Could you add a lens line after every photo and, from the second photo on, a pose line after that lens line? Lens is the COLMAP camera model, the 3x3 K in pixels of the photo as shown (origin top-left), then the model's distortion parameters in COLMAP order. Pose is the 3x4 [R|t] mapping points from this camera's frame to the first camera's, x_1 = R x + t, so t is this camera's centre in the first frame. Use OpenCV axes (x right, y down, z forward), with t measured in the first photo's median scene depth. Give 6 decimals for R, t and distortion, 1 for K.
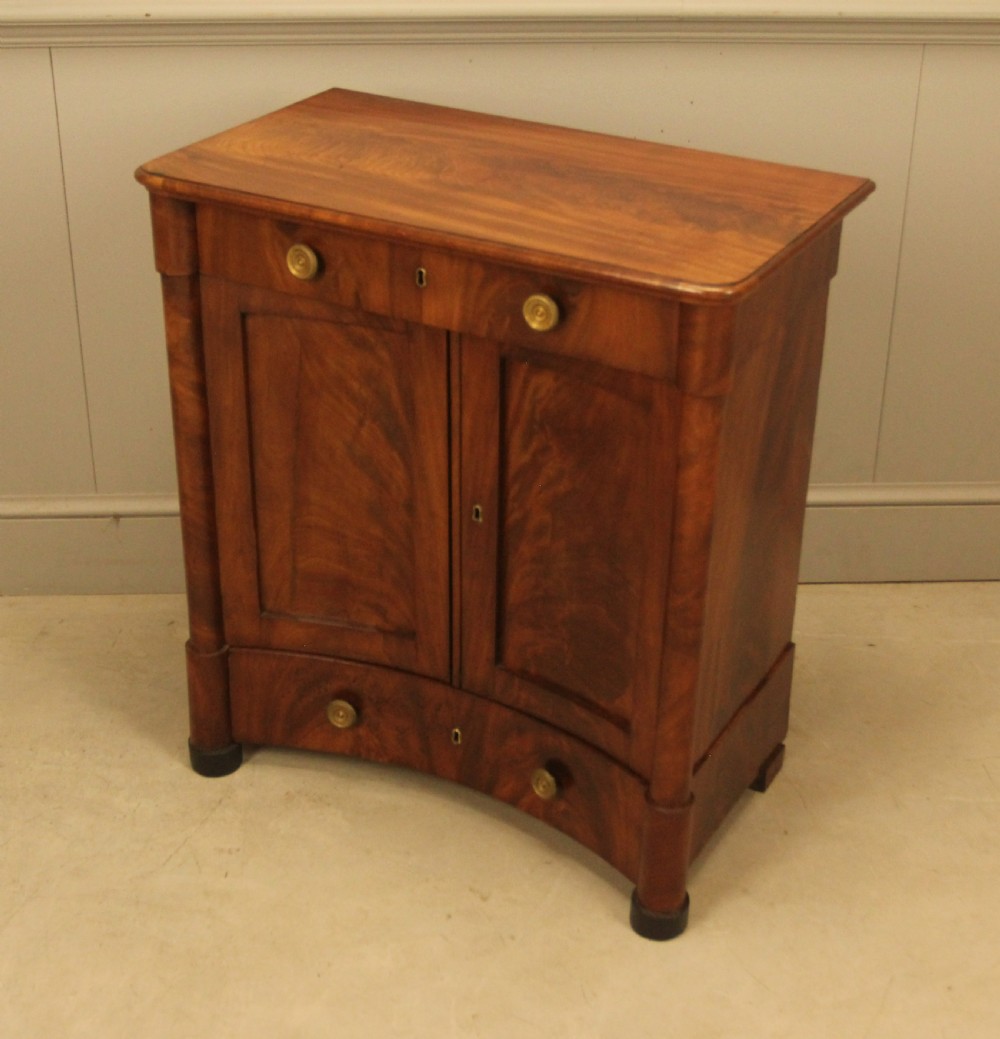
lens RADIAL K [[1806.5, 0, 519.6], [0, 1806.5, 519.8], [0, 0, 1]] dist [-0.026396, 0.036740]
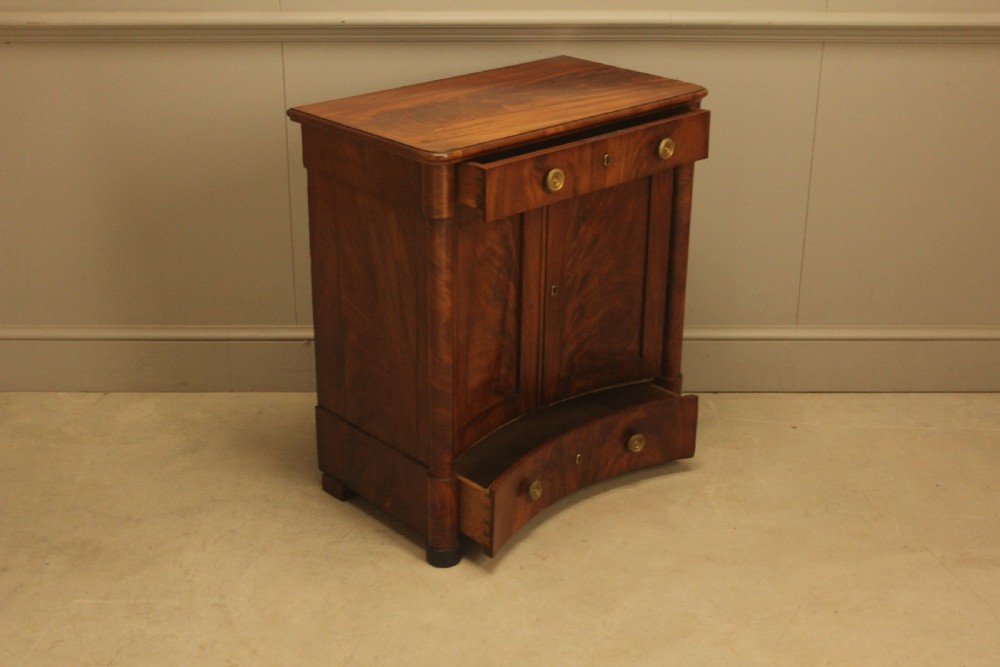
lens RADIAL K [[1364.8, 0, 500.1], [0, 1364.8, 312.7], [0, 0, 1]] dist [0.006803, -0.001733]
pose [[0.323855, -0.377518, 0.867524, -1.164350], [0.447019, 0.869194, 0.211368, -0.279802], [-0.833842, 0.319347, 0.450250, 0.463500]]
